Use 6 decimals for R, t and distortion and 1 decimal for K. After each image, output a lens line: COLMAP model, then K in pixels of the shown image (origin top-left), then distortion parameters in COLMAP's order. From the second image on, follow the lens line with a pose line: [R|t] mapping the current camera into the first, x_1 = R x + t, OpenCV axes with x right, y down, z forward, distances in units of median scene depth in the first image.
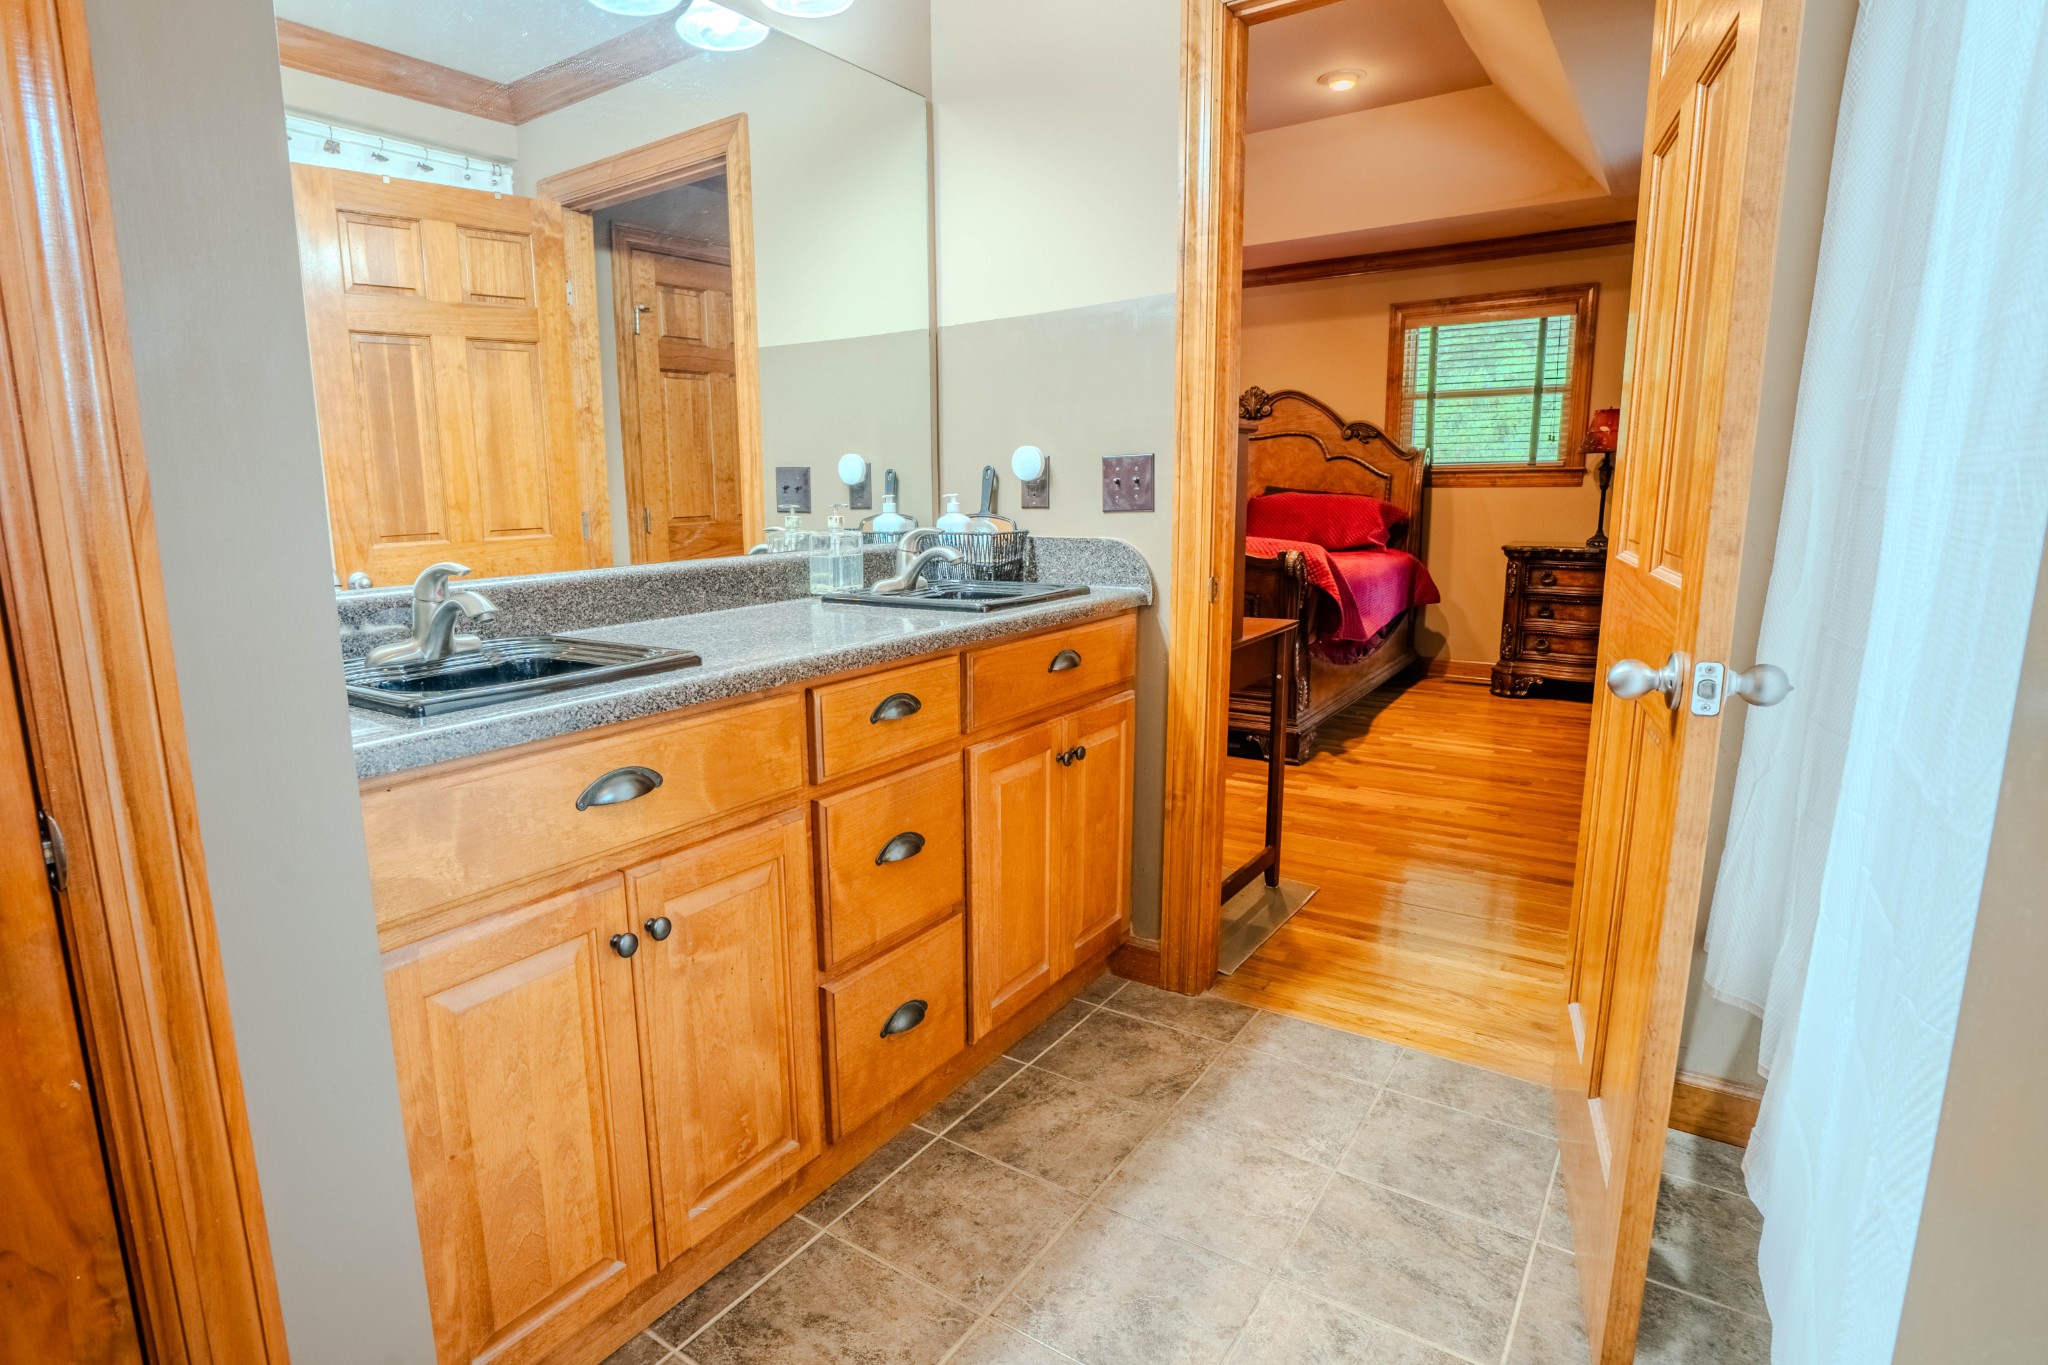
lens RADIAL K [[977.4, 0, 1003.8], [0, 977.4, 679.4], [0, 0, 1]] dist [-0.058770, 0.024193]
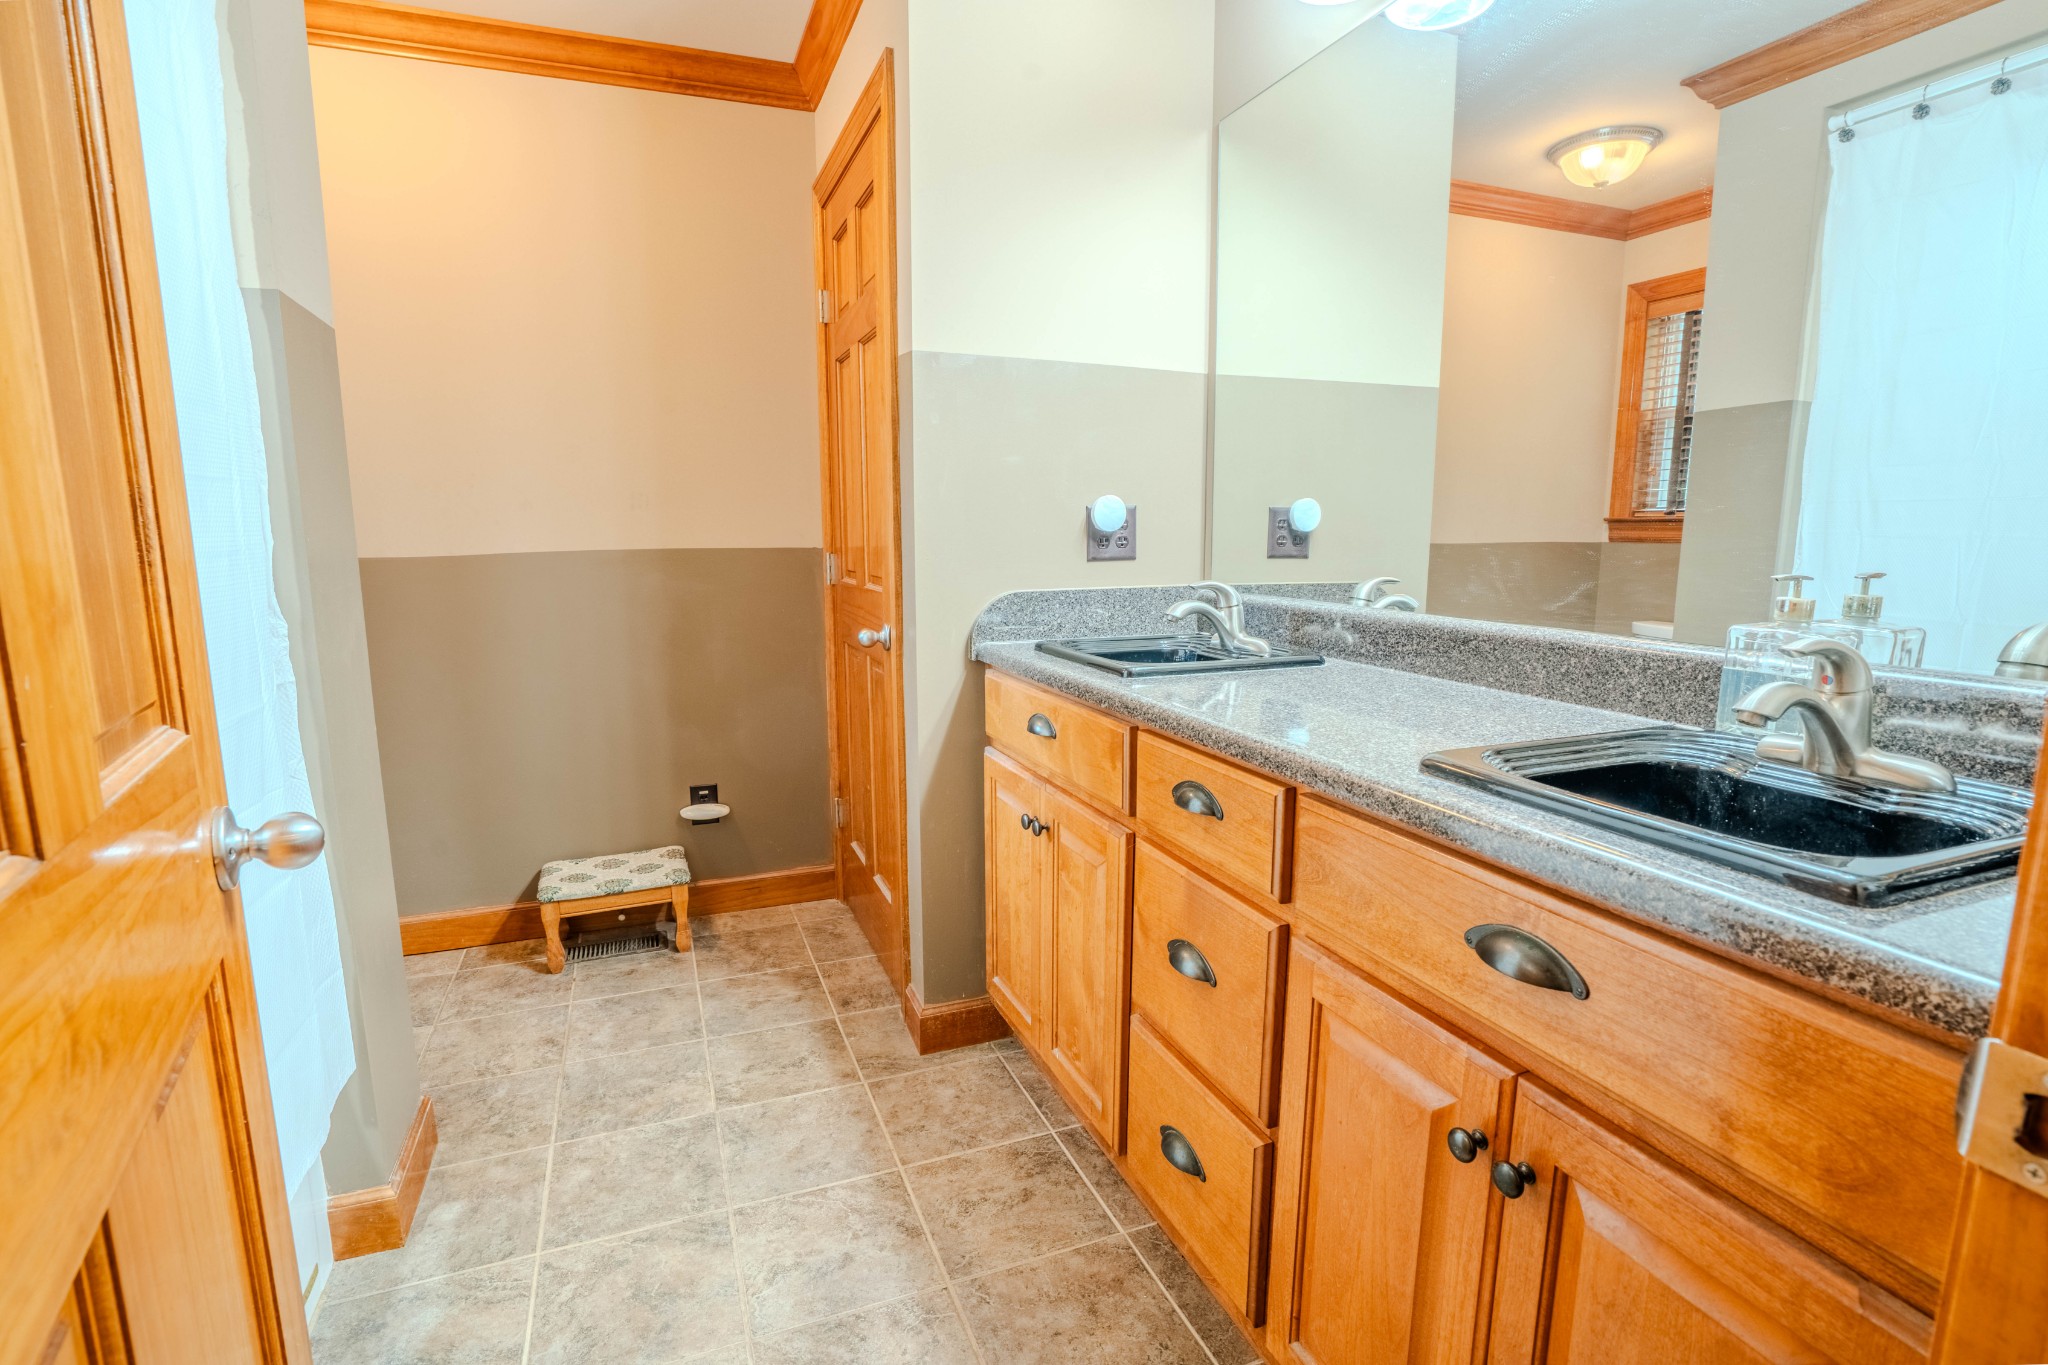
lens RADIAL K [[977.4, 0, 1003.8], [0, 977.4, 679.4], [0, 0, 1]] dist [-0.058770, 0.024193]
pose [[-0.554440, 0.148795, -0.818814, 0.654347], [-0.147203, 0.950840, 0.272462, -0.272436], [0.819102, 0.271595, -0.505280, 1.243579]]
